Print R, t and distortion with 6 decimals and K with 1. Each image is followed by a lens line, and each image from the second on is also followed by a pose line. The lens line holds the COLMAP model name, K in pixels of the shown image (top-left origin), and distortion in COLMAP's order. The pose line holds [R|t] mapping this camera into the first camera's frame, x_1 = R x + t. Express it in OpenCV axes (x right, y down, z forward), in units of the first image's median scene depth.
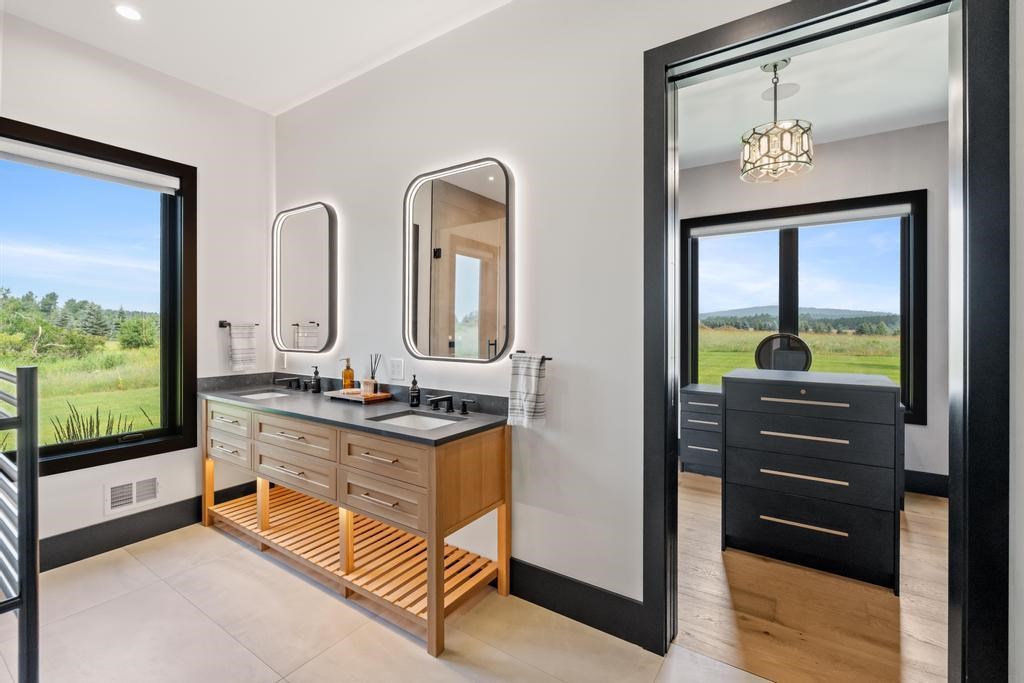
lens RADIAL K [[464.1, 0, 504.7], [0, 464.1, 328.1], [0, 0, 1]] dist [-0.001927, -0.000268]
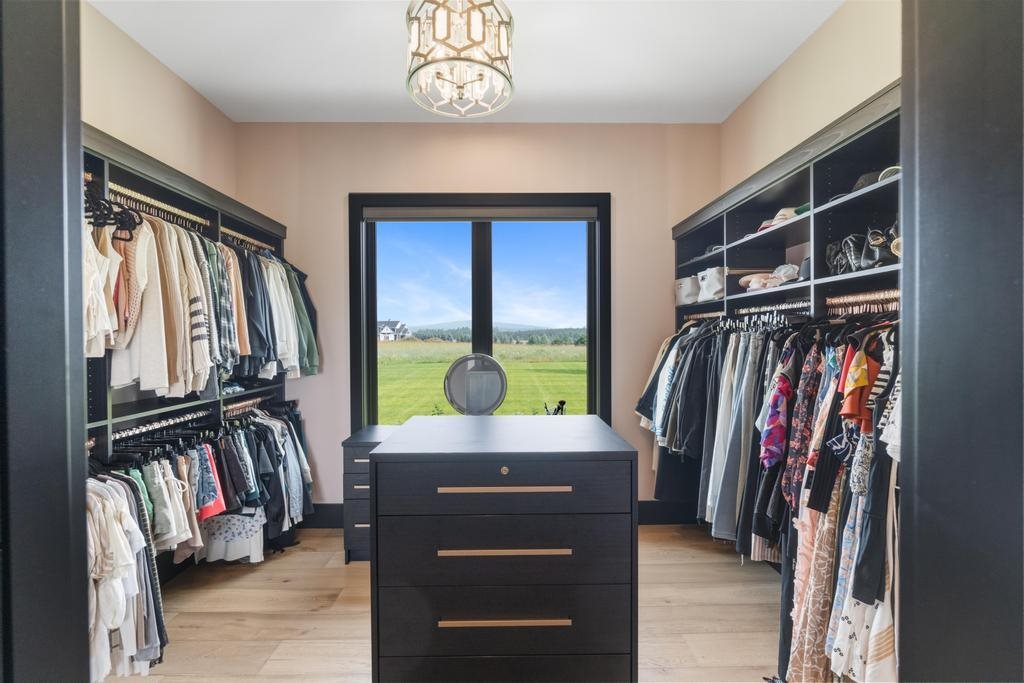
lens RADIAL K [[440.3, 0, 512.0], [0, 440.3, 341.5], [0, 0, 1]] dist [0.002260, 0.000012]
pose [[0.816966, -0.009184, 0.576613, 0.205248], [0.006639, 0.999957, 0.006521, -0.013561], [-0.576648, -0.001499, 0.816991, 0.332984]]
